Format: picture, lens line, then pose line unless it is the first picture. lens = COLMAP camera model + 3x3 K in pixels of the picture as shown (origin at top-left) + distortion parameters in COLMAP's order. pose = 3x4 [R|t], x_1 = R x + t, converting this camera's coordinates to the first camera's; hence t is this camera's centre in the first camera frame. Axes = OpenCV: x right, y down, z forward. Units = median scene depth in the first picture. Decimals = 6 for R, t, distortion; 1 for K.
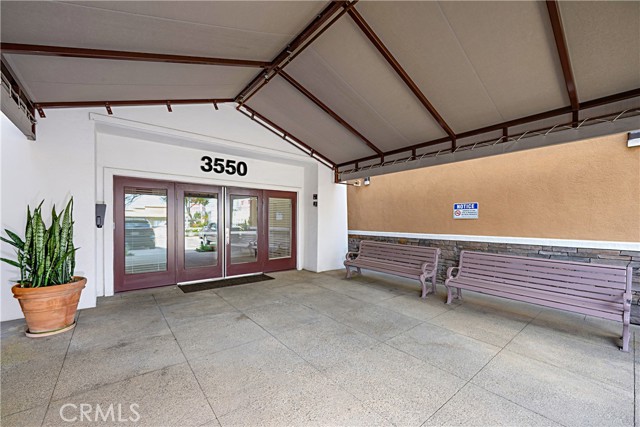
lens RADIAL K [[270.0, 0, 324.8], [0, 270.0, 223.5], [0, 0, 1]] dist [-0.002932, -0.000185]
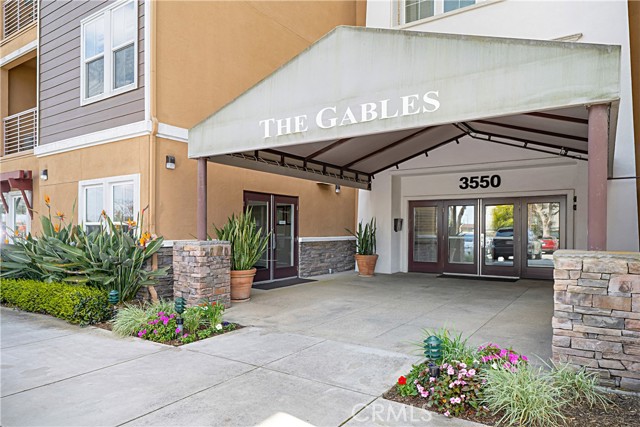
lens RADIAL K [[416.6, 0, 320.6], [0, 416.6, 218.1], [0, 0, 1]] dist [-0.002512, -0.000279]
pose [[0.302913, -0.028833, -0.952582, 1.190603], [-0.003474, 0.999502, -0.031358, 0.008674], [0.953012, 0.012808, 0.302662, -0.232827]]
